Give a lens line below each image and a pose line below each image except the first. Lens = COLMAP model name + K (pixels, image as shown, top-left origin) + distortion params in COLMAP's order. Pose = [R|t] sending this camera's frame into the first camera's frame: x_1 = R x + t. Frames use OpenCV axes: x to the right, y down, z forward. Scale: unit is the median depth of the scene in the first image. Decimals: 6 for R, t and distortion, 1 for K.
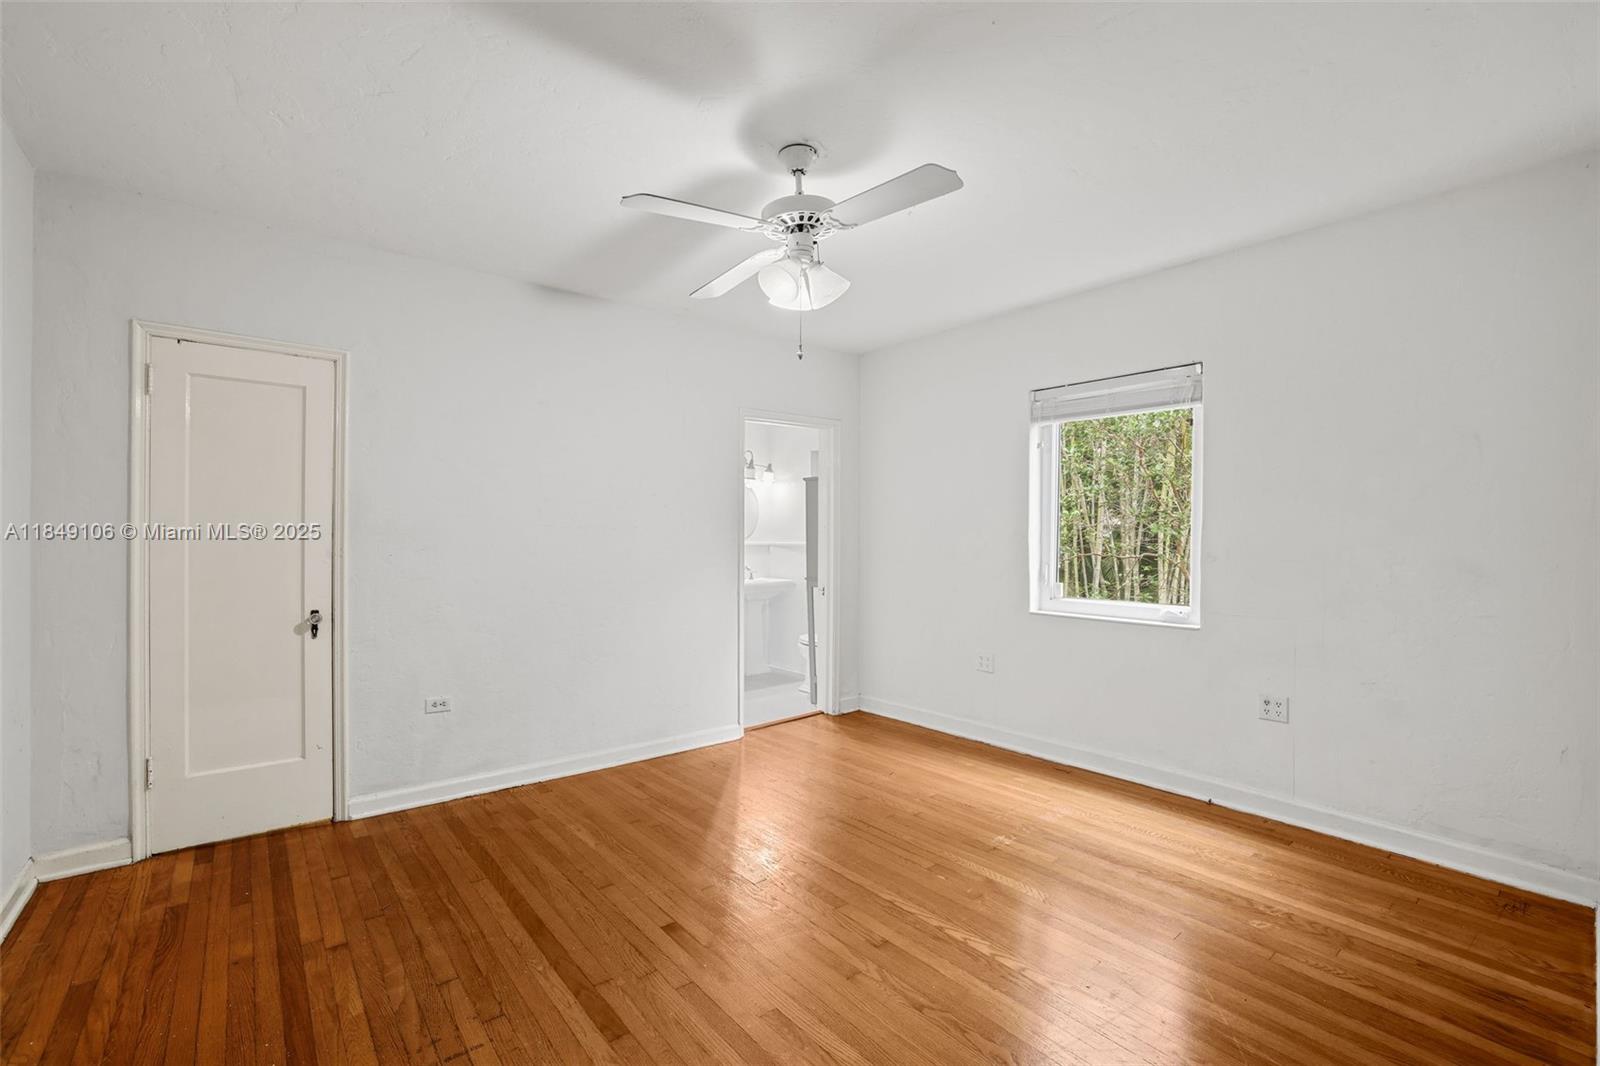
lens RADIAL K [[696.4, 0, 775.4], [0, 696.4, 539.2], [0, 0, 1]] dist [-0.051033, 0.016844]
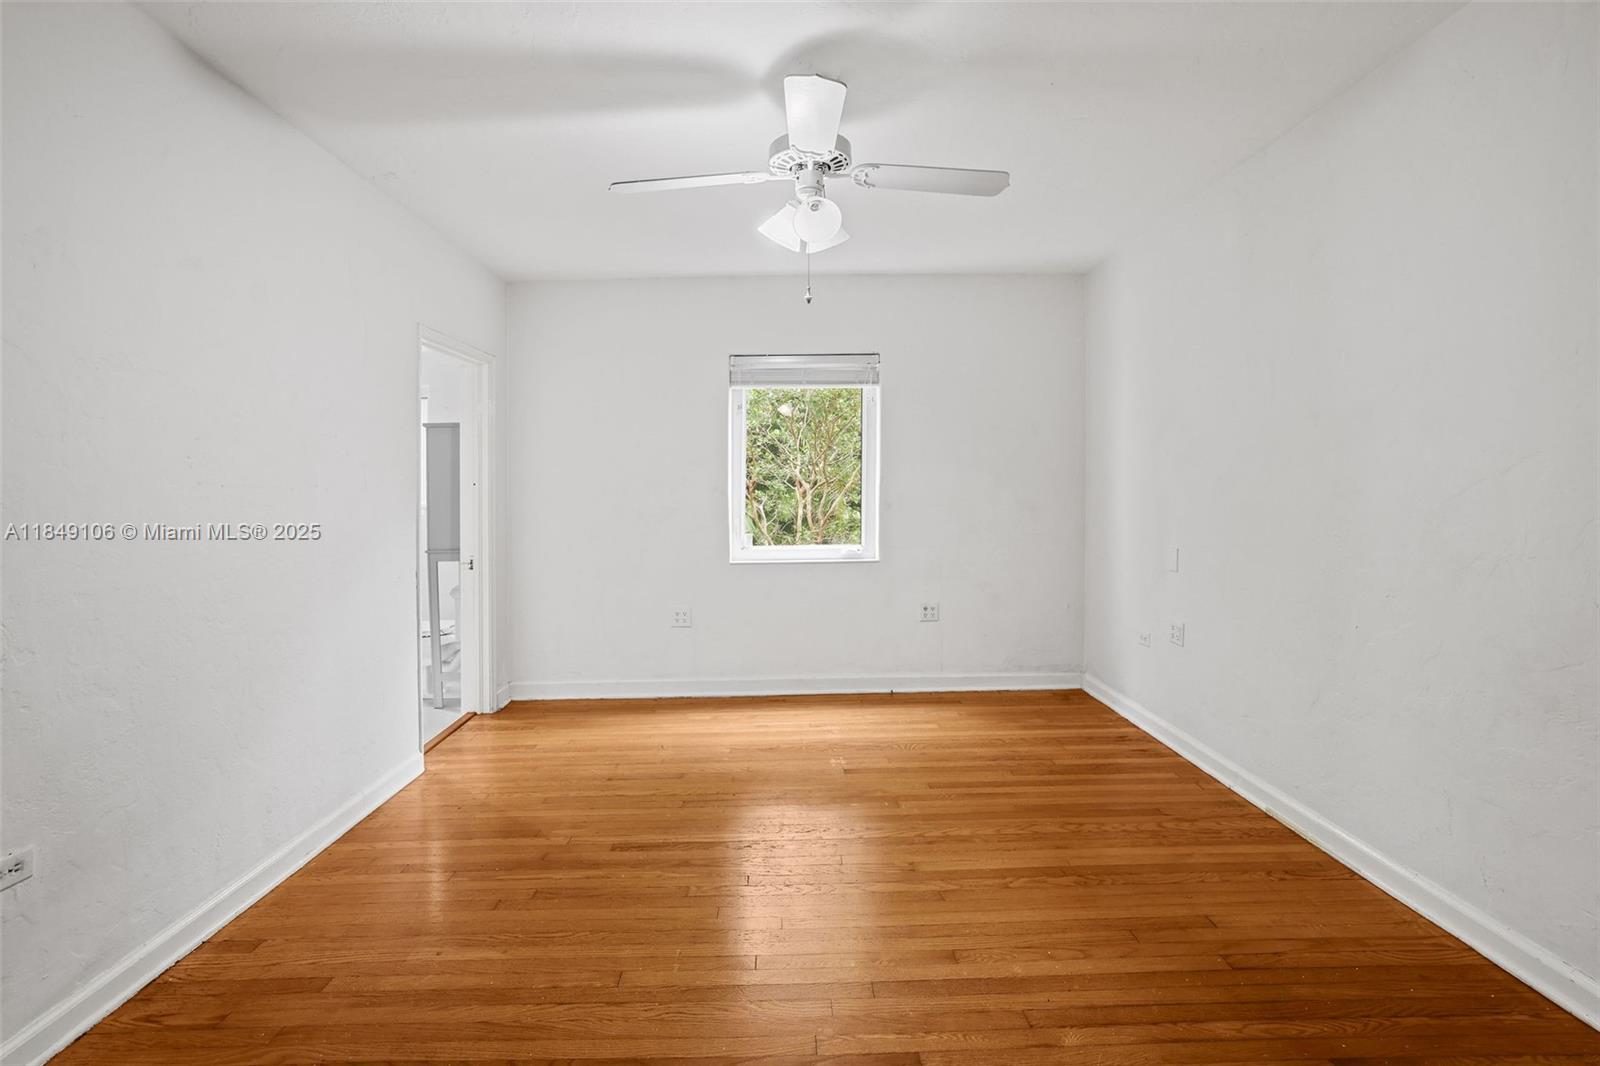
lens RADIAL K [[706.0, 0, 804.8], [0, 706.0, 507.0], [0, 0, 1]] dist [-0.049509, 0.016813]
pose [[0.610289, -0.030089, 0.791607, -0.506808], [0.022340, 0.999535, 0.020769, -0.001487], [-0.791863, 0.005010, 0.610678, 0.292474]]
